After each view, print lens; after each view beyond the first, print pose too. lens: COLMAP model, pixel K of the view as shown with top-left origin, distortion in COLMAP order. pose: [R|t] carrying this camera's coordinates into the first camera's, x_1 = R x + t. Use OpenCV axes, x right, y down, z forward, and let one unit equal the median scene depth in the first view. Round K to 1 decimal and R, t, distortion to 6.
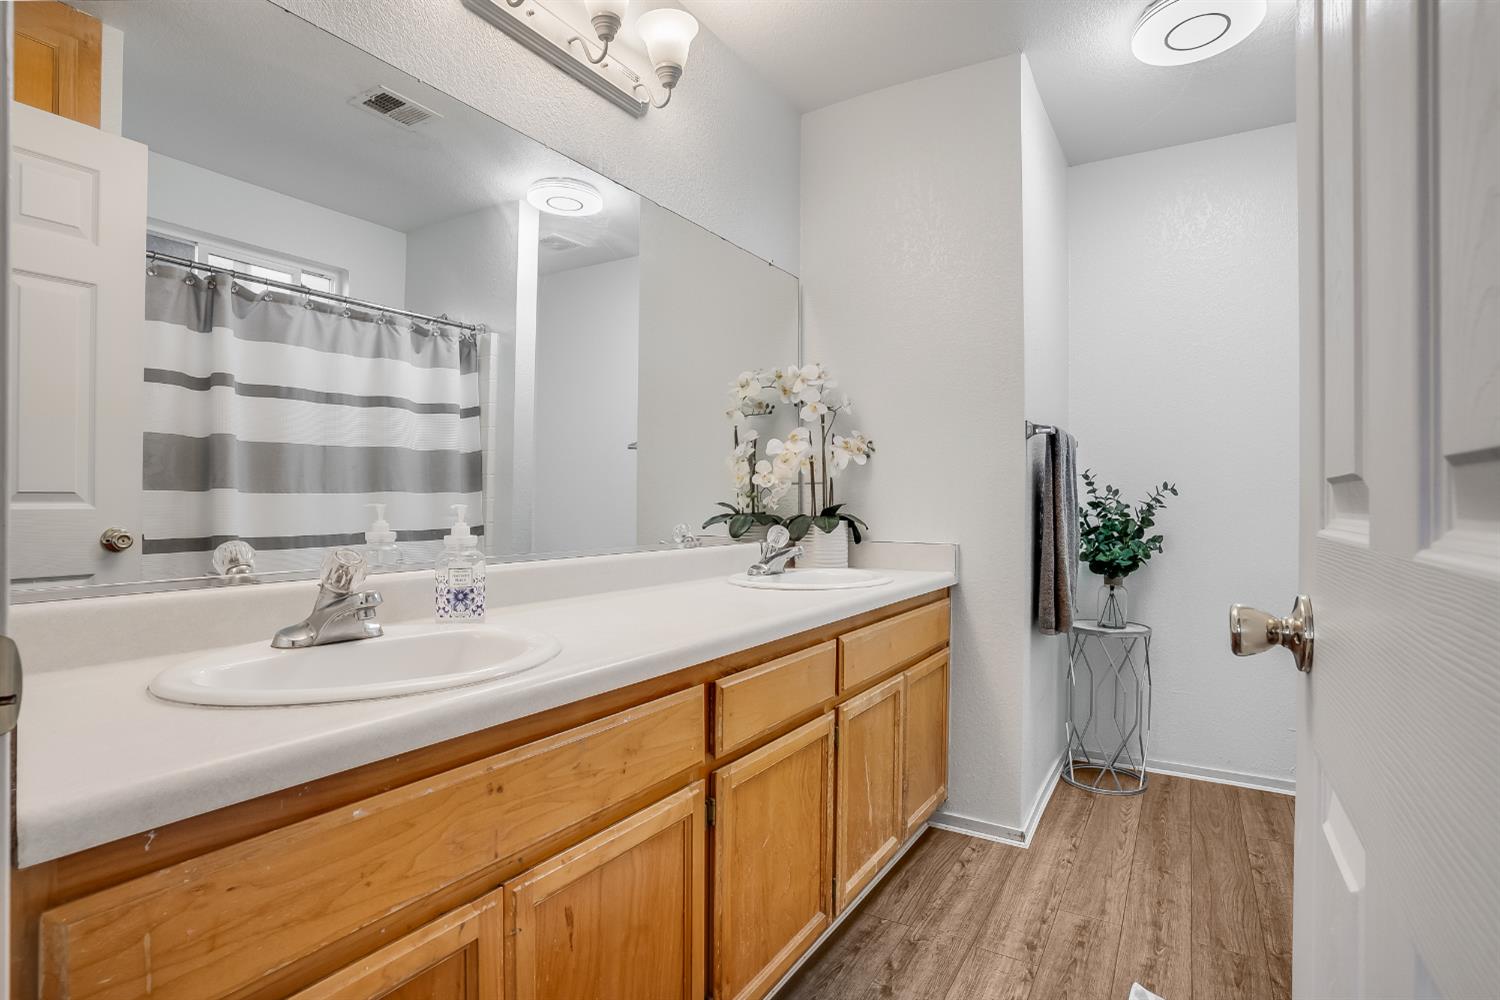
lens RADIAL K [[746.1, 0, 750.0], [0, 746.1, 500.0], [0, 0, 1]] dist [-0.012650, 0.000642]
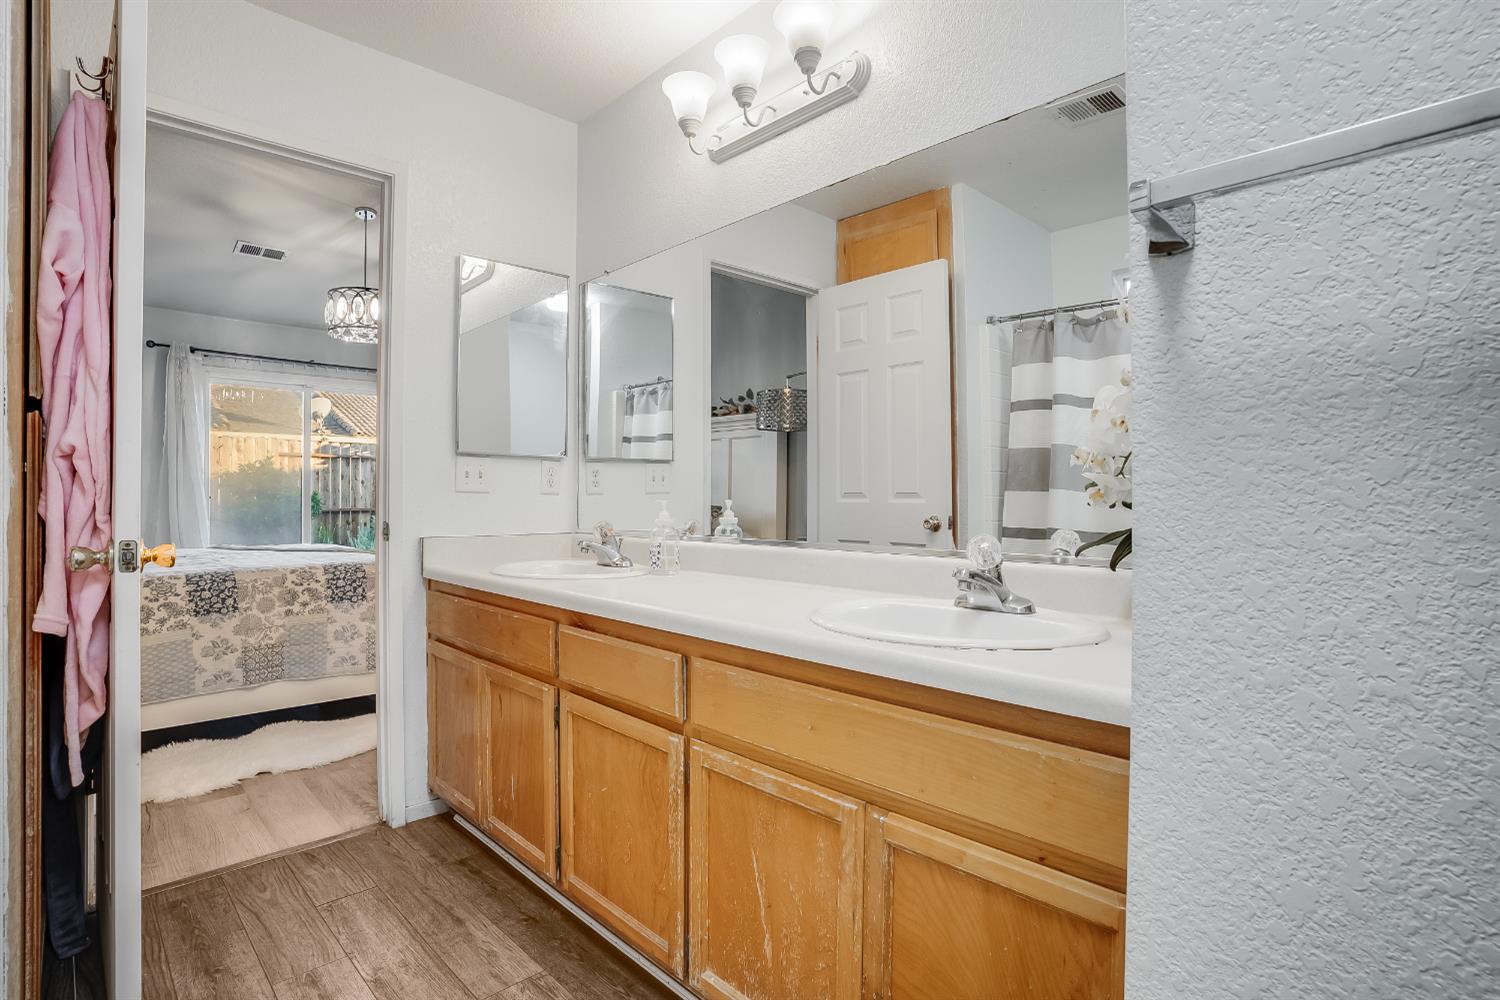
lens RADIAL K [[746.1, 0, 750.0], [0, 746.1, 500.0], [0, 0, 1]] dist [-0.012650, 0.000642]
pose [[-0.259750, -0.004331, -0.965666, 0.628486], [-0.009677, 0.999951, -0.001881, 0.010252], [0.965627, 0.008856, -0.259779, 0.880981]]
